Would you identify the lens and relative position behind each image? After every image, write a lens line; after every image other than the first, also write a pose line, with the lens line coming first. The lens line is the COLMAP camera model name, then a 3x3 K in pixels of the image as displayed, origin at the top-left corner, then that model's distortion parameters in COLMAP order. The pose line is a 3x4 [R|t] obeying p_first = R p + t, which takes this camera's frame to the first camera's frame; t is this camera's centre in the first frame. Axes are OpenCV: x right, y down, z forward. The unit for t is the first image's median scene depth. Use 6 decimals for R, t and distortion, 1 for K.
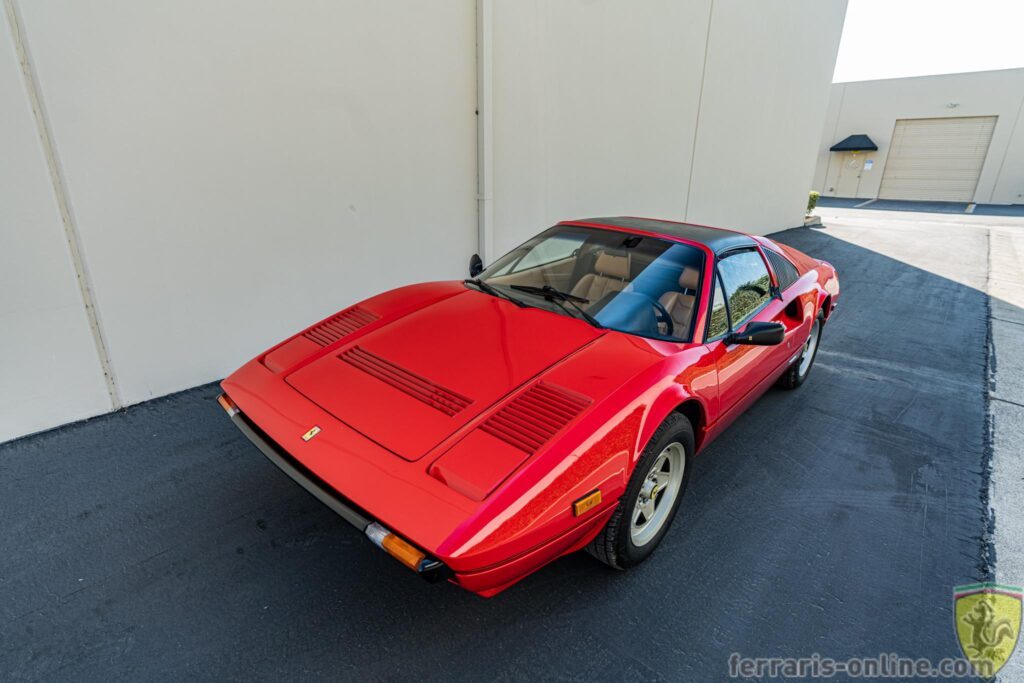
lens RADIAL K [[518.6, 0, 507.0], [0, 518.6, 344.8], [0, 0, 1]] dist [-0.005059, 0.003451]
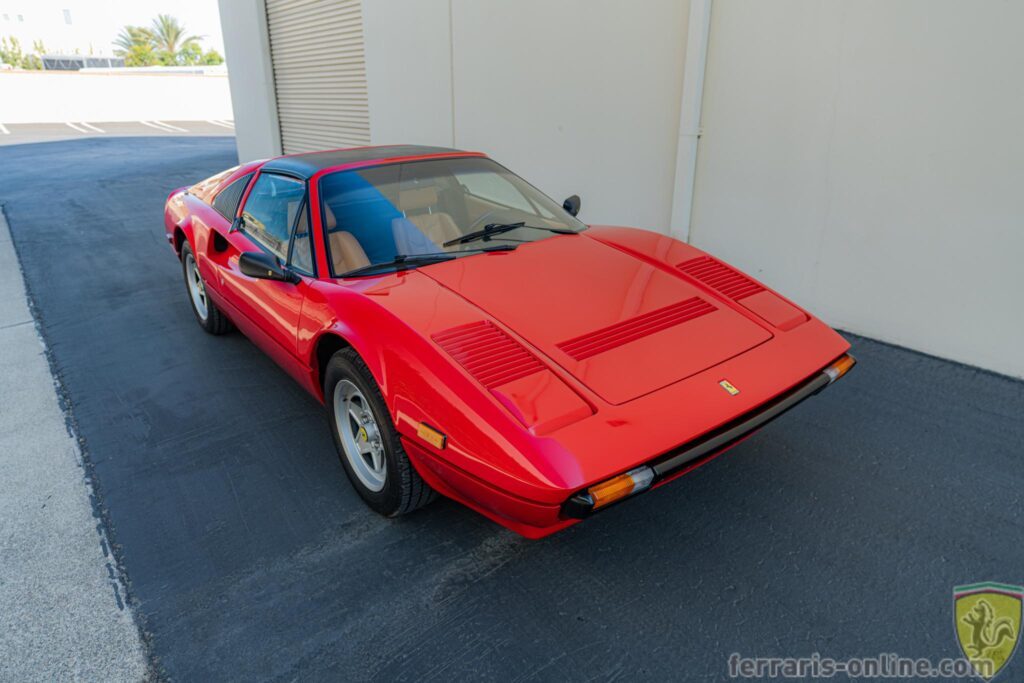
lens RADIAL K [[647.0, 0, 513.1], [0, 647.0, 340.9], [0, 0, 1]] dist [0.000305, 0.001619]
pose [[-0.176435, 0.329051, -0.927683, 1.475120], [-0.332667, 0.867077, 0.370824, -0.440945], [0.926393, 0.374036, -0.043518, 1.392414]]
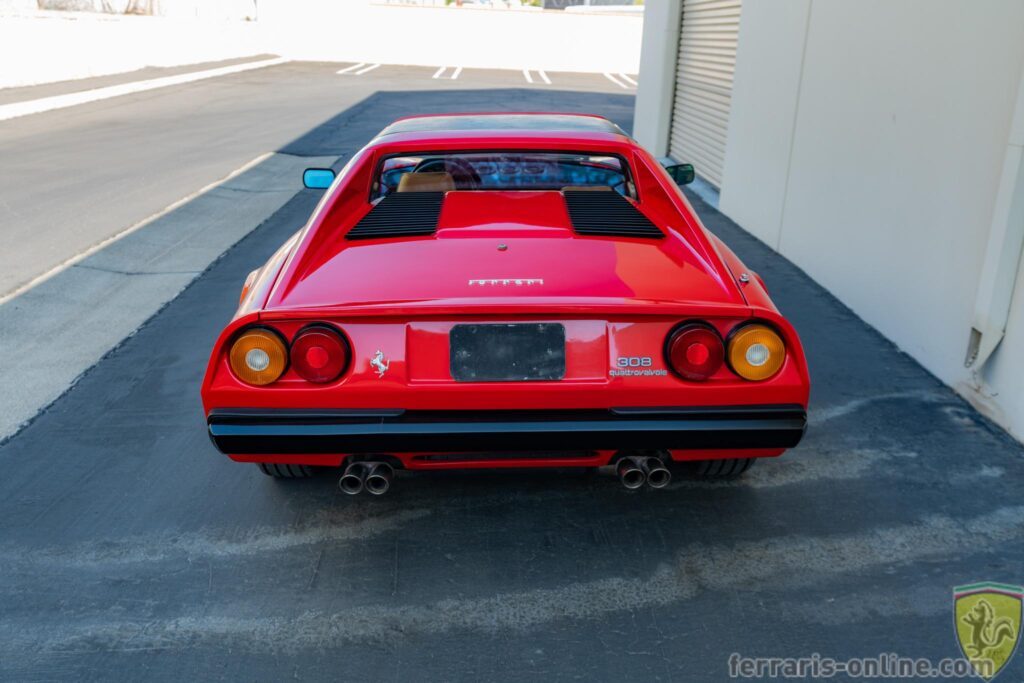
lens RADIAL K [[965.3, 0, 512.0], [0, 965.3, 341.5], [0, 0, 1]] dist [0.014763, 0.013975]
pose [[-0.733412, 0.158312, -0.661093, 1.189837], [-0.276792, 0.818690, 0.503123, -0.657748], [0.620881, 0.551981, -0.556617, 1.918315]]
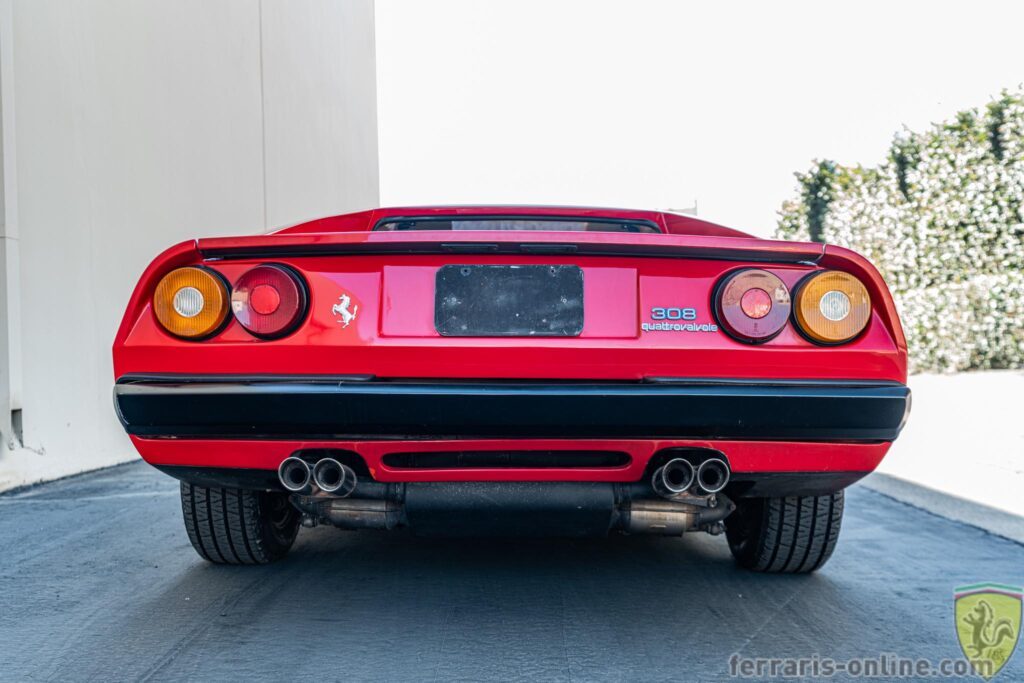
lens RADIAL K [[965.3, 0, 512.0], [0, 965.3, 341.5], [0, 0, 1]] dist [0.014763, 0.013975]
pose [[-0.753868, -0.083602, -0.651685, 1.063240], [-0.281951, 0.937064, 0.205948, -0.343216], [0.593453, 0.339001, -0.729994, 1.939313]]
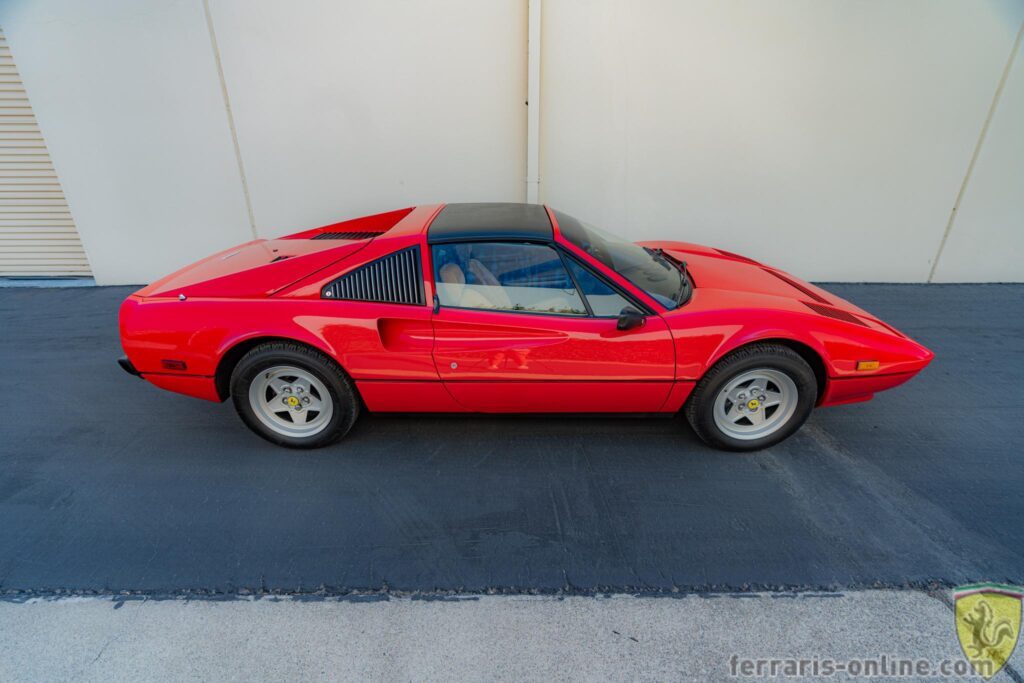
lens RADIAL K [[453.1, 0, 510.0], [0, 453.1, 344.3], [0, 0, 1]] dist [-0.011939, 0.004772]
pose [[0.669792, 0.278785, -0.688227, 1.061163], [-0.234019, 0.958865, 0.160664, -0.131956], [0.704708, 0.053447, 0.707482, 0.431180]]
